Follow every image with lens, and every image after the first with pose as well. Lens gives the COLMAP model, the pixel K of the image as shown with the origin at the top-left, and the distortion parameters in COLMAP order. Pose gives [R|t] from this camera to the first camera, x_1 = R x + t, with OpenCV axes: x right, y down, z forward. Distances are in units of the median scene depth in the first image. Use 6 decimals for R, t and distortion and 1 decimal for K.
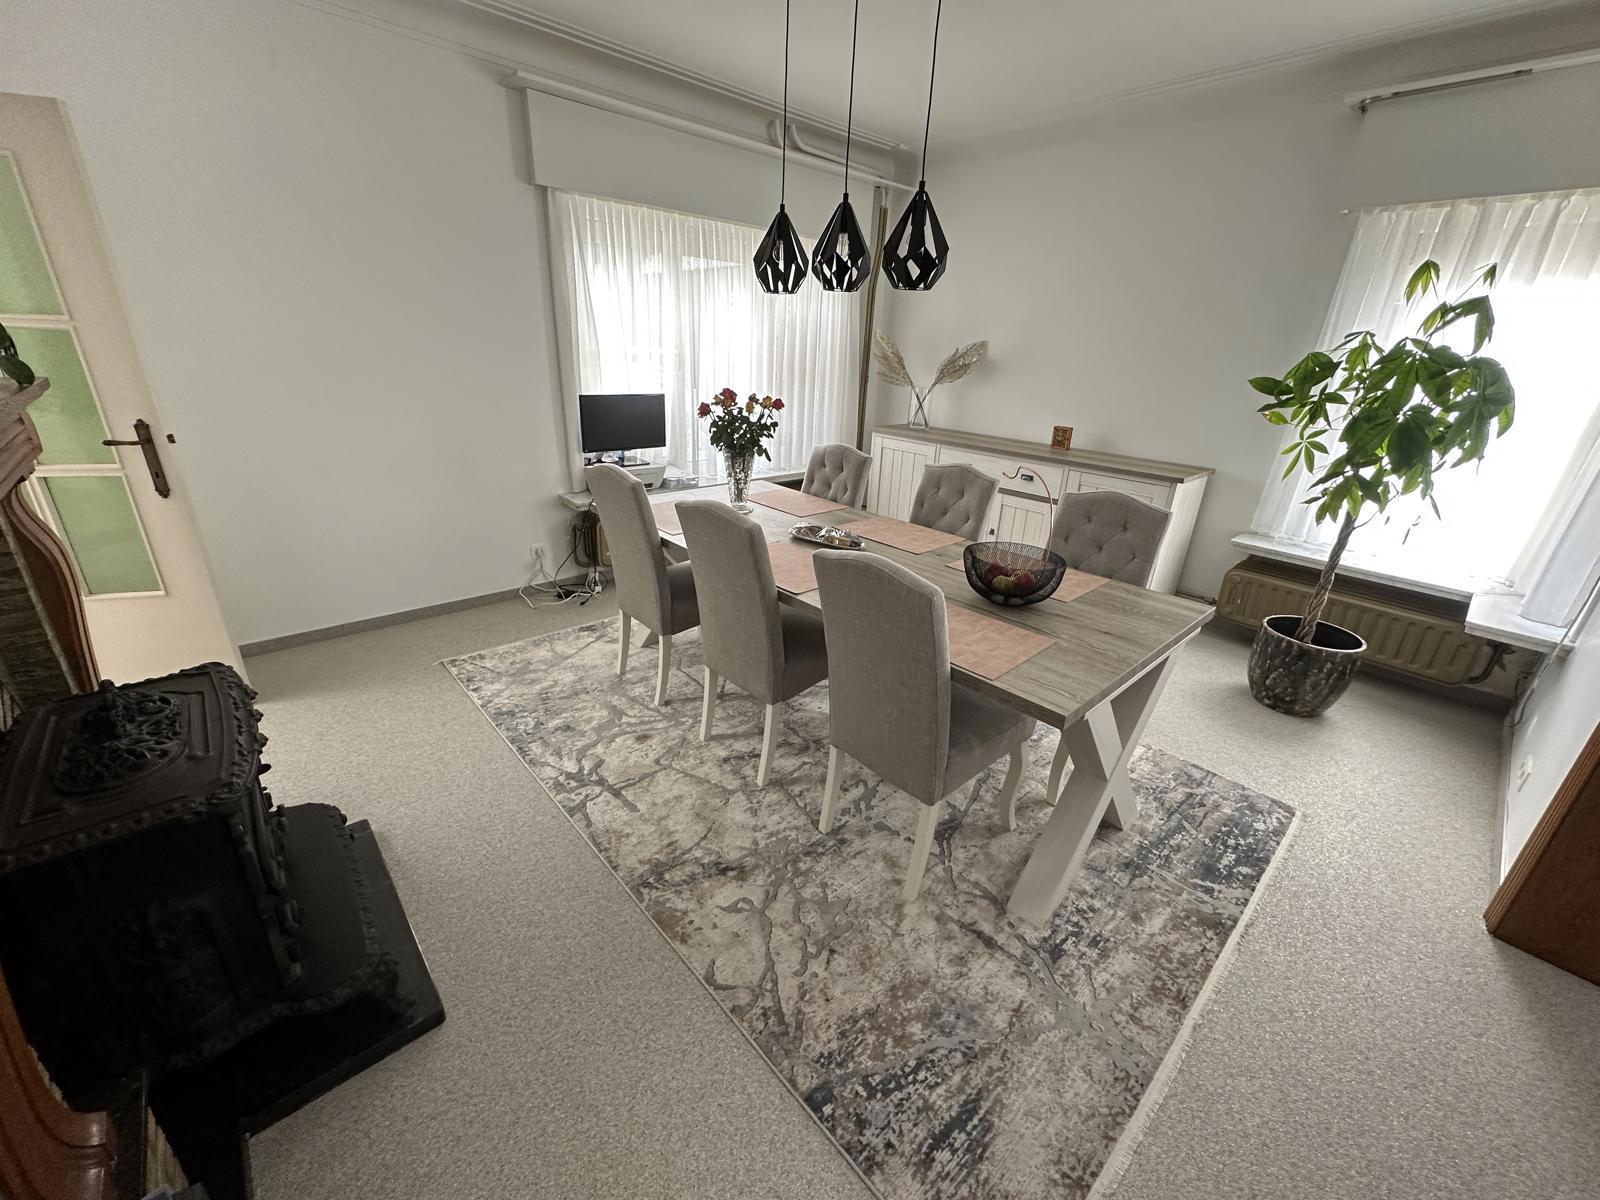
lens RADIAL K [[635.9, 0, 798.4], [0, 635.9, 600.5], [0, 0, 1]] dist [0.000301, 0.000065]
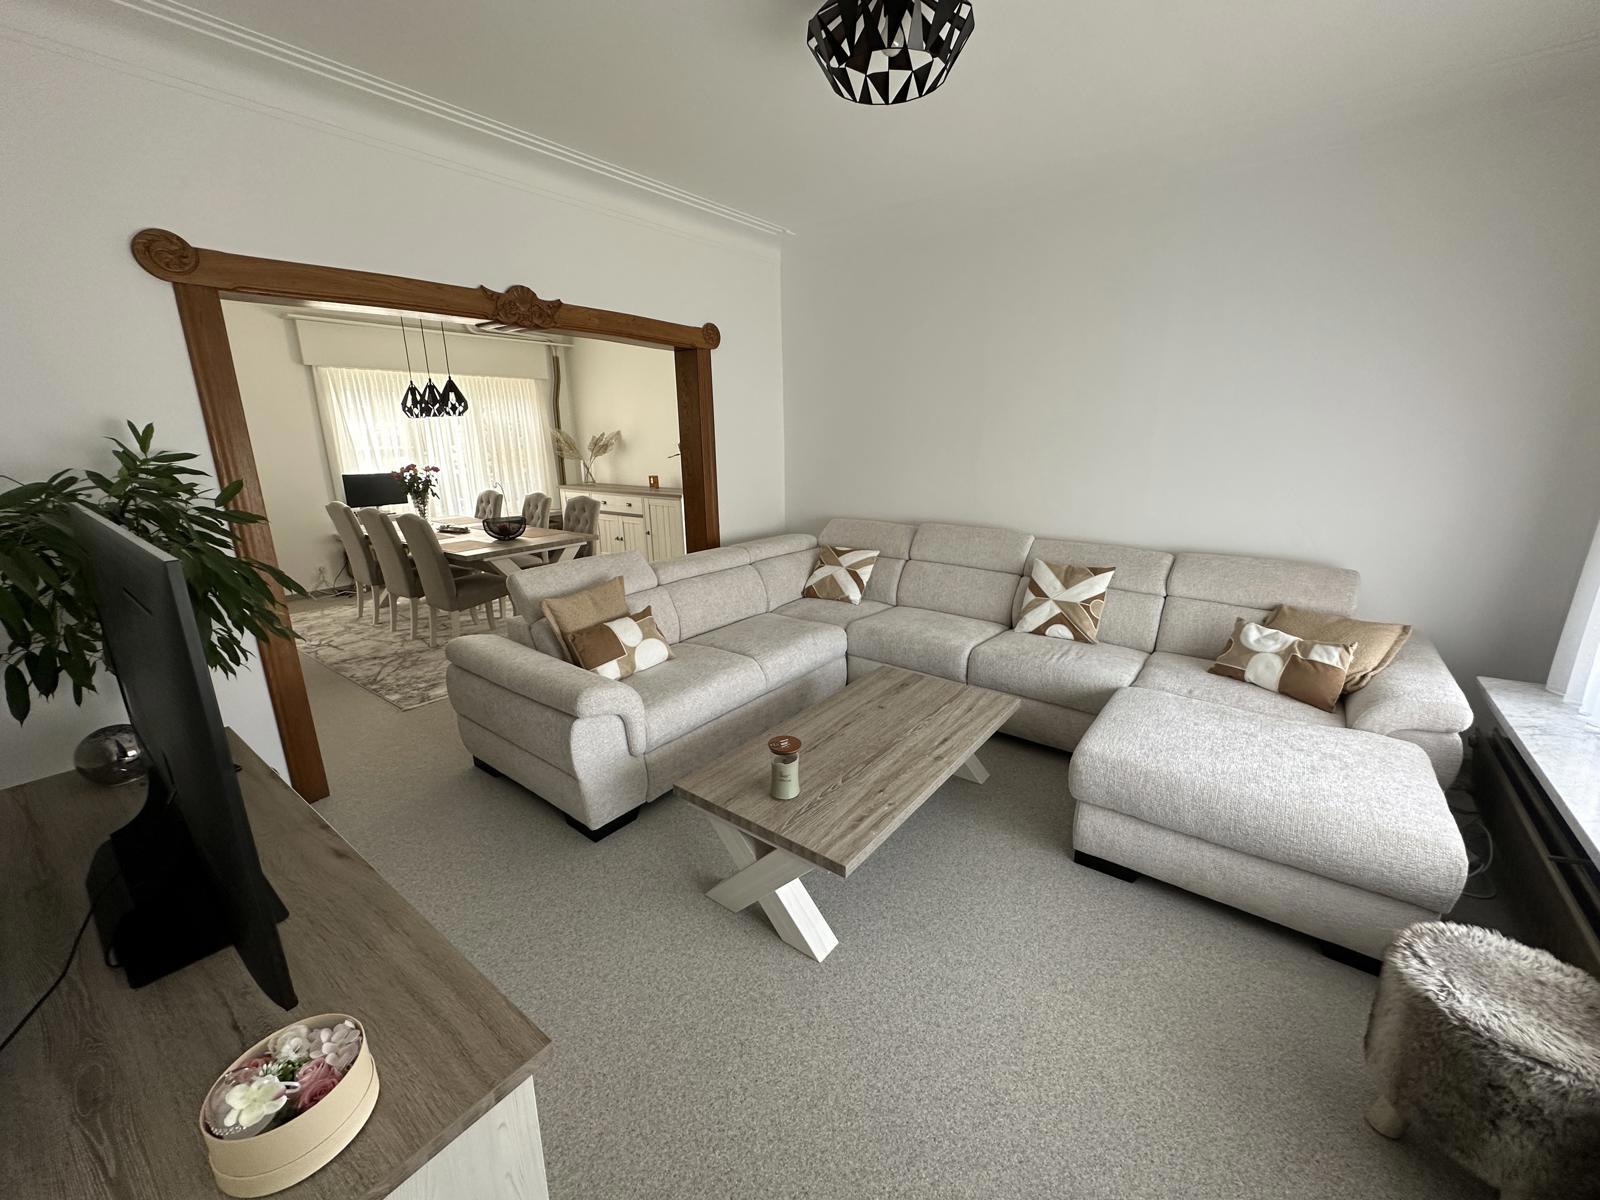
lens RADIAL K [[635.9, 0, 801.6], [0, 635.9, 600.4], [0, 0, 1]] dist [0.000301, 0.000065]
pose [[0.982237, -0.096530, 0.160913, 0.616710], [0.115357, 0.986980, -0.112081, 0.378836], [-0.147999, 0.128653, 0.980584, -0.900877]]
